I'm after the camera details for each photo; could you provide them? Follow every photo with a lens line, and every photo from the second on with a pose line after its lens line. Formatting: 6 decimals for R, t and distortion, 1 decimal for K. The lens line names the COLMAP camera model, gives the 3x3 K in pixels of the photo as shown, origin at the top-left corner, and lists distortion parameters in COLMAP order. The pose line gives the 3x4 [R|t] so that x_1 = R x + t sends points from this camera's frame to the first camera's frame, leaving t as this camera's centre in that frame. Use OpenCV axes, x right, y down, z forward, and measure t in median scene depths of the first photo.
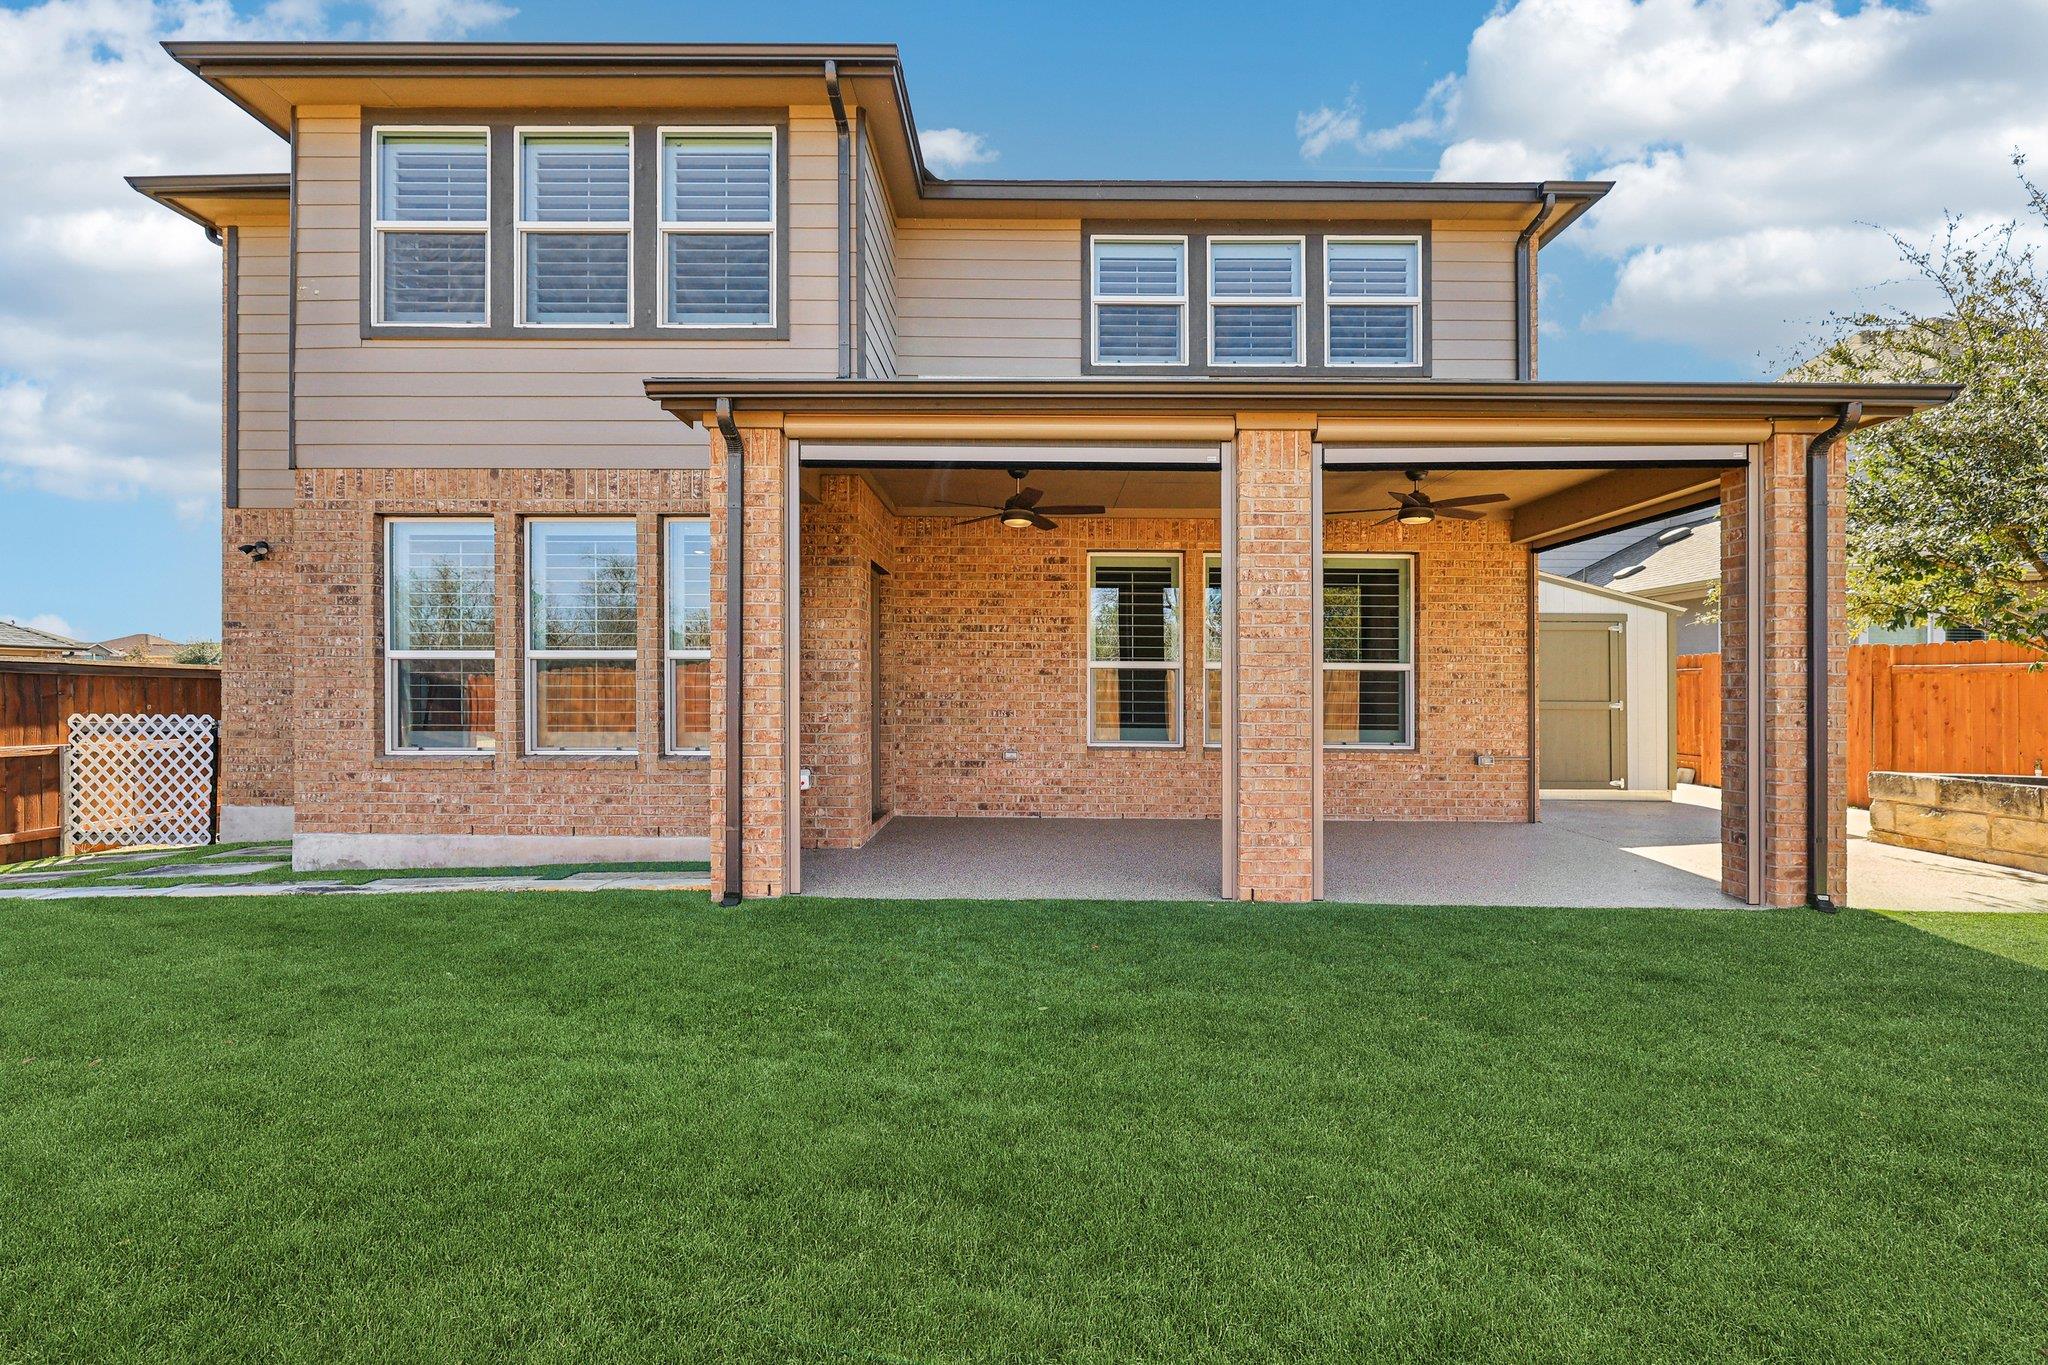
lens RADIAL K [[880.5, 0, 1013.1], [0, 880.5, 686.7], [0, 0, 1]] dist [0.003390, -0.000802]
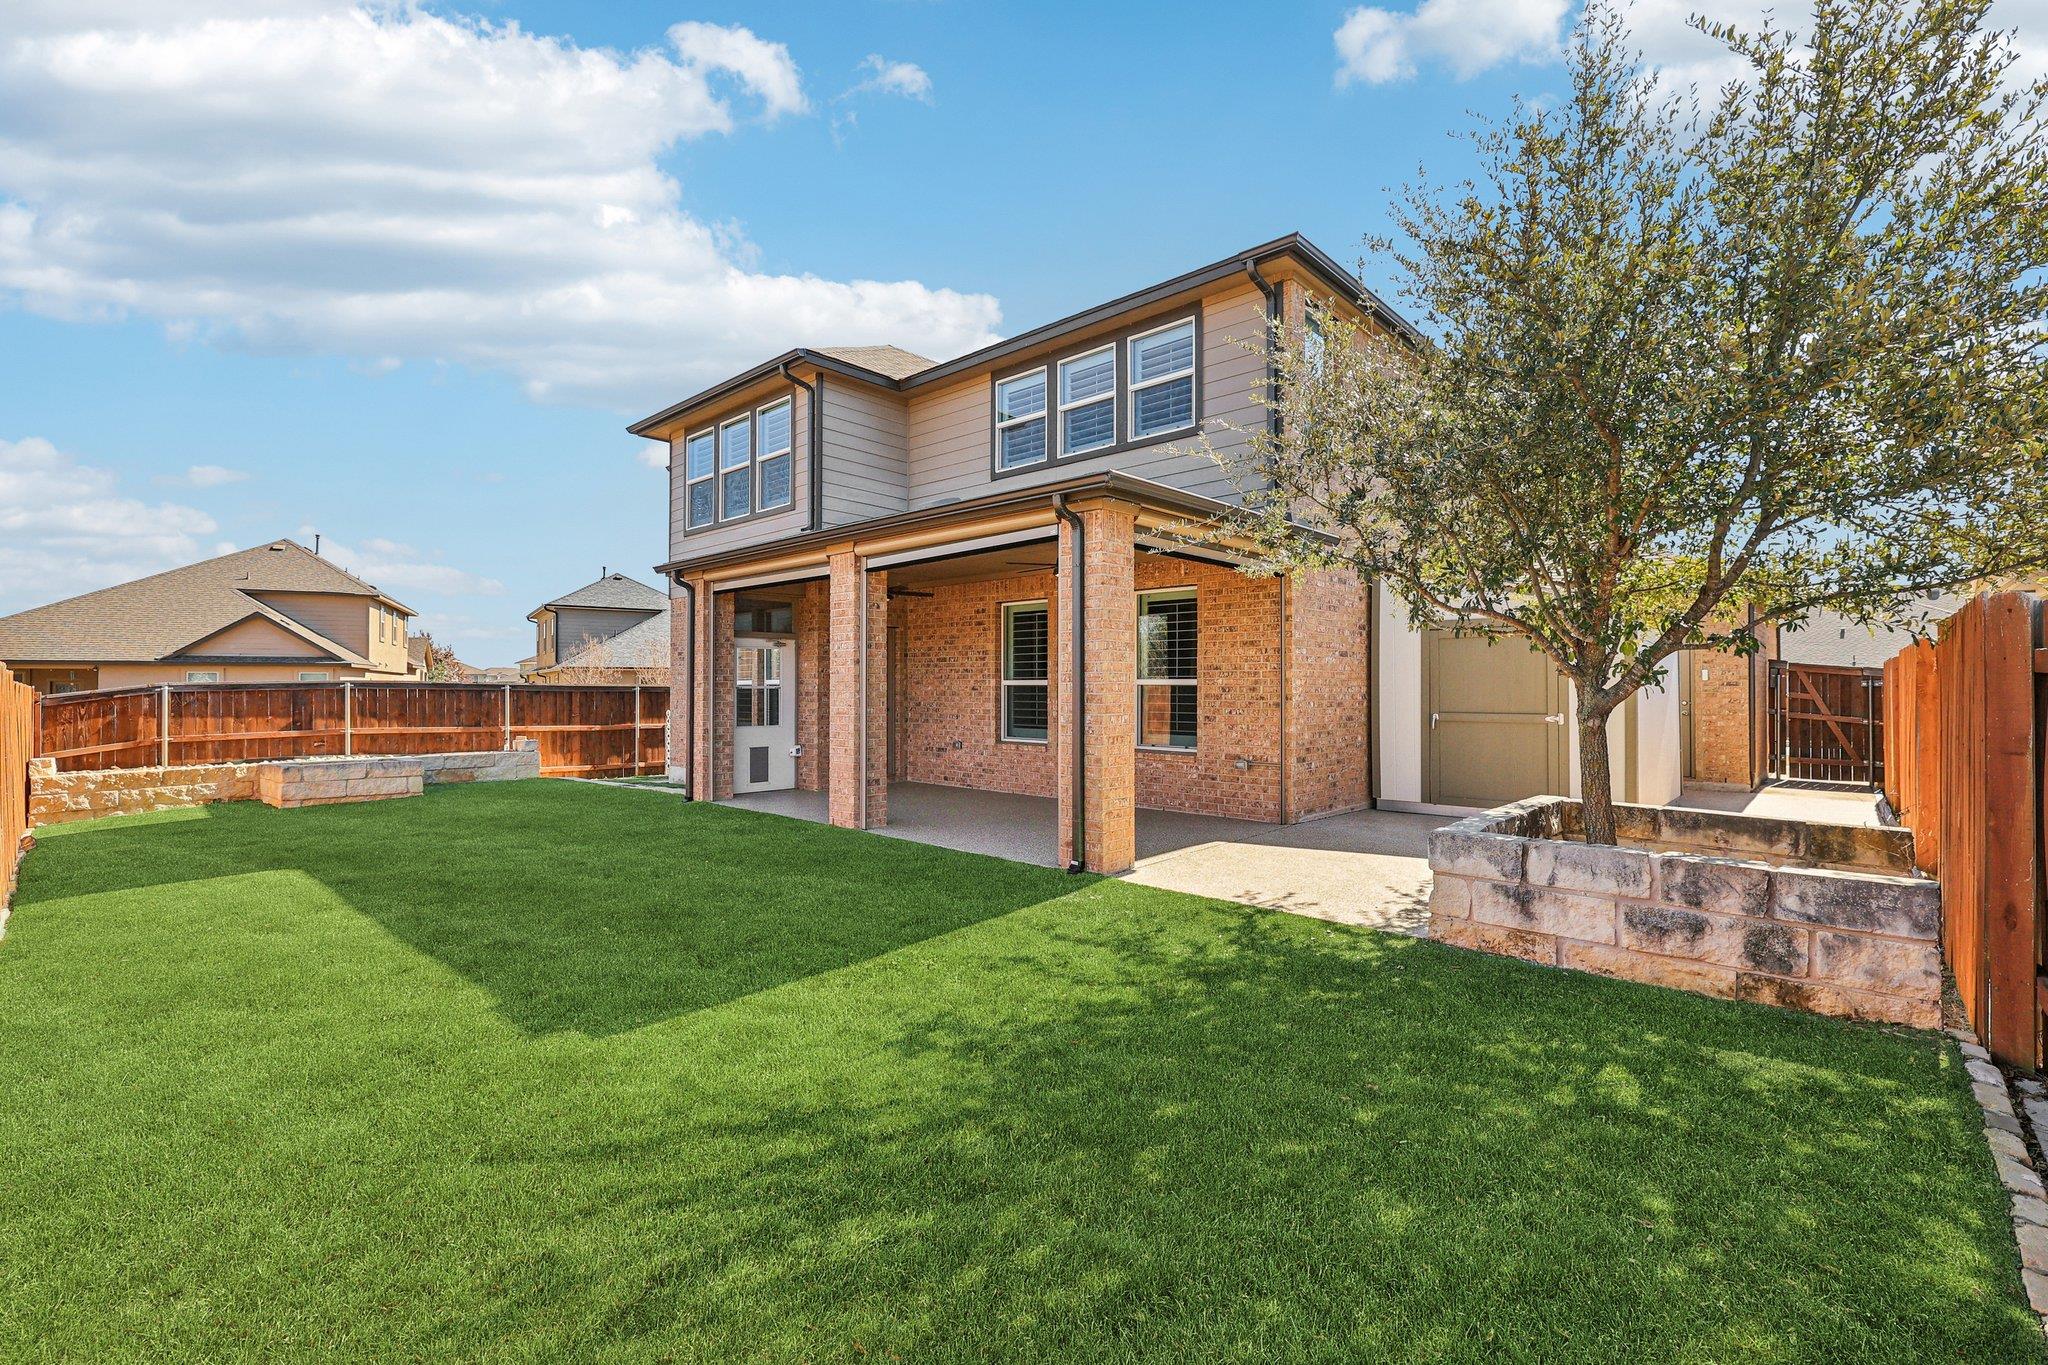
lens RADIAL K [[880.5, 0, 1023.4], [0, 880.5, 684.0], [0, 0, 1]] dist [0.003390, -0.000802]
pose [[0.736560, -0.010157, -0.676296, 1.084037], [0.006097, 0.999946, -0.008378, -0.011510], [0.676344, 0.002048, 0.736583, -0.017988]]
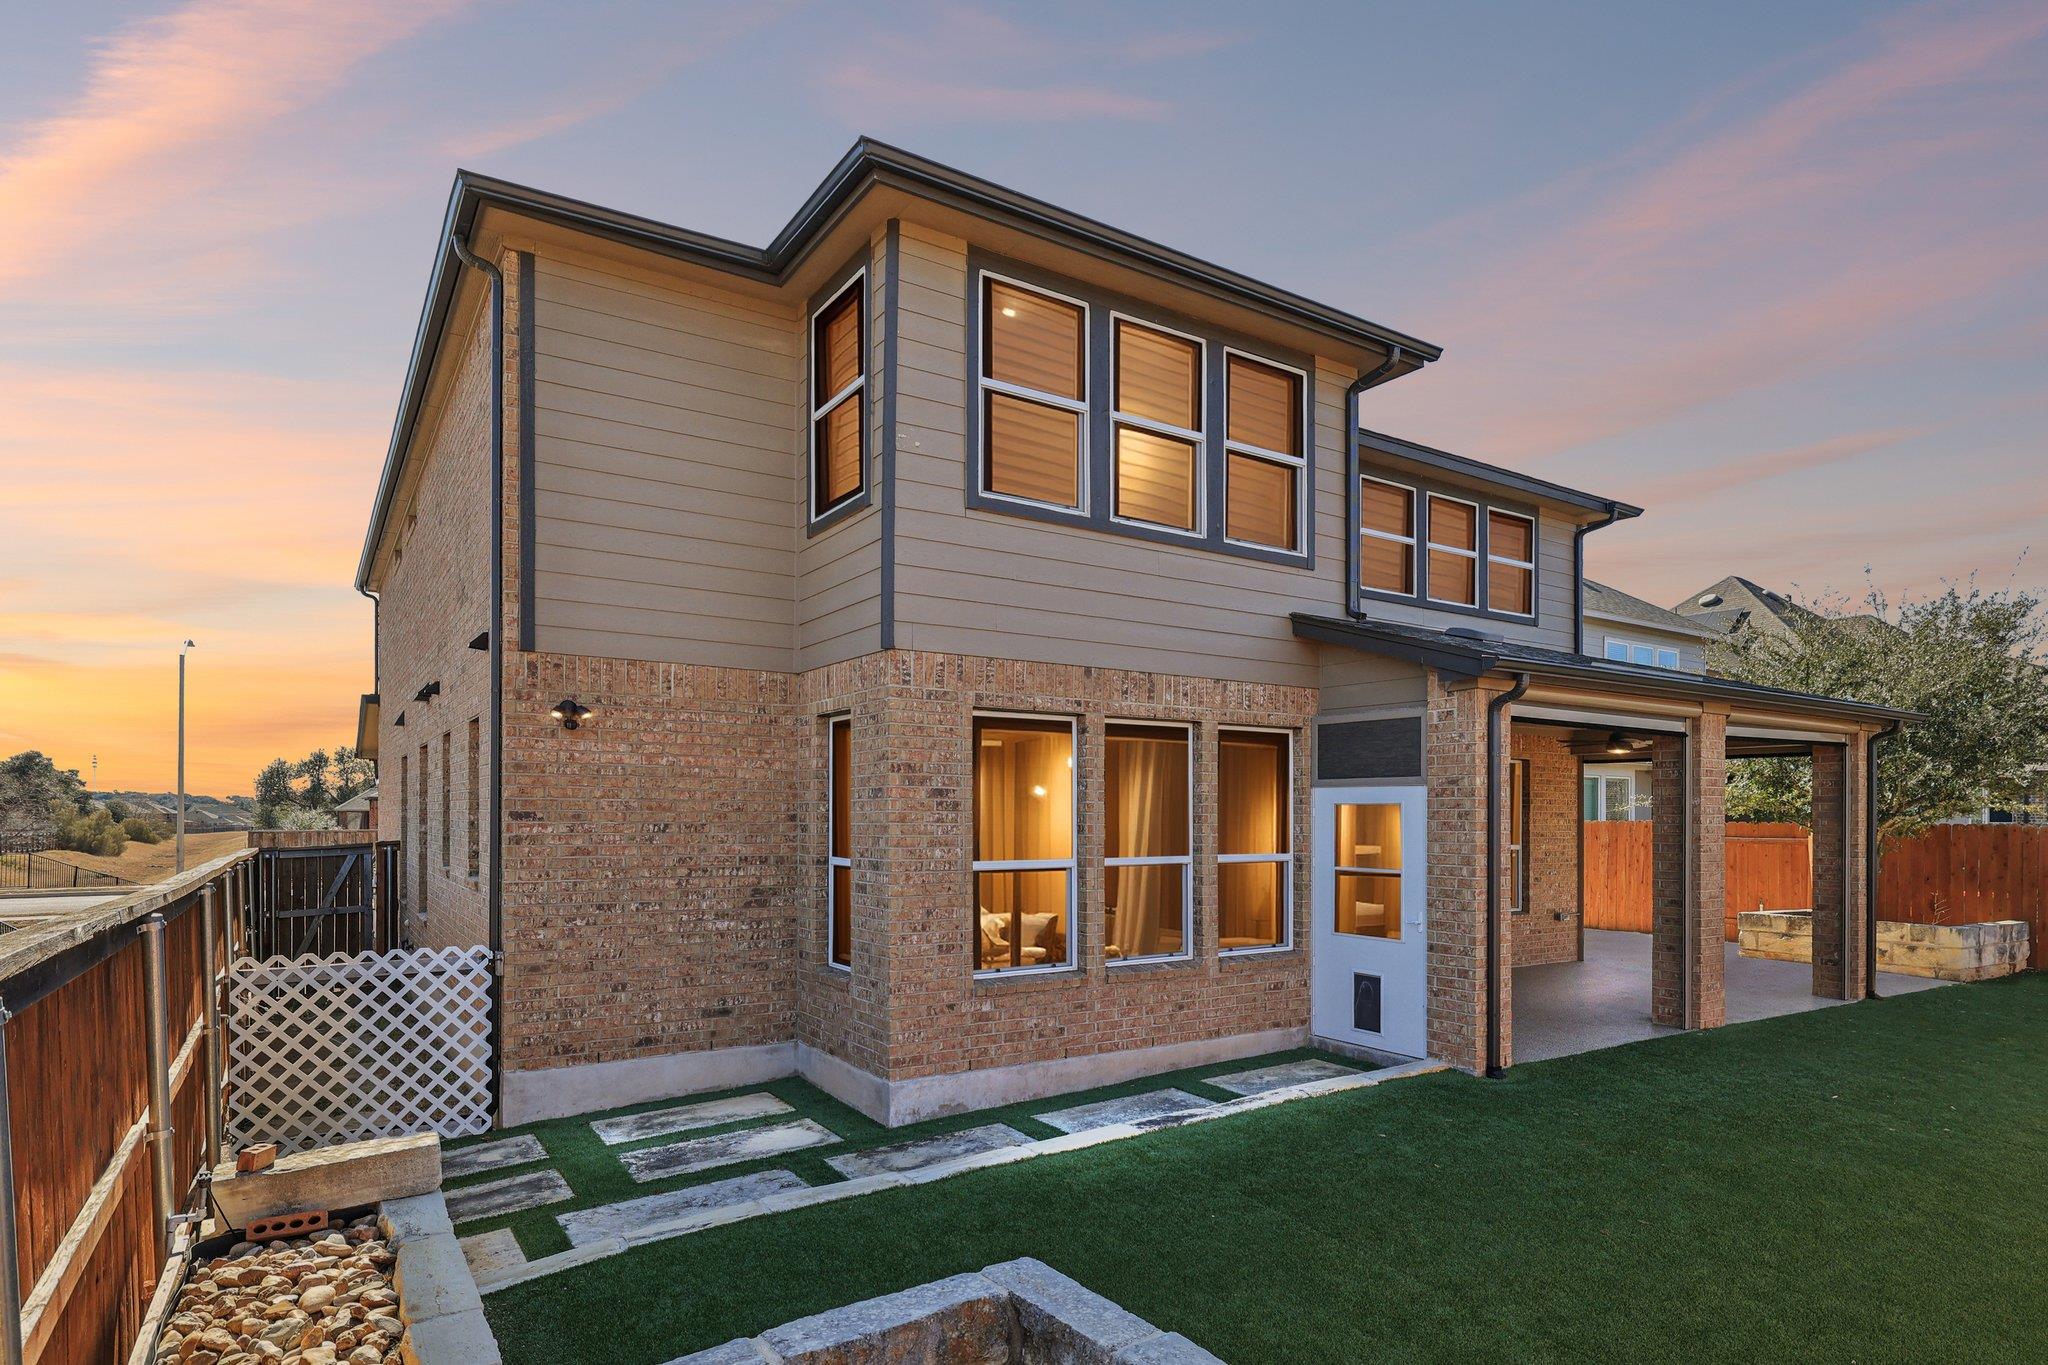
lens RADIAL K [[1103.1, 0, 1019.5], [0, 1103.1, 814.3], [0, 0, 1]] dist [0.002022, -0.000138]
pose [[0.837543, -0.001231, 0.546371, -1.077756], [-0.001783, 0.999986, 0.004987, -0.079609], [-0.546369, -0.005151, 0.837529, 0.043640]]
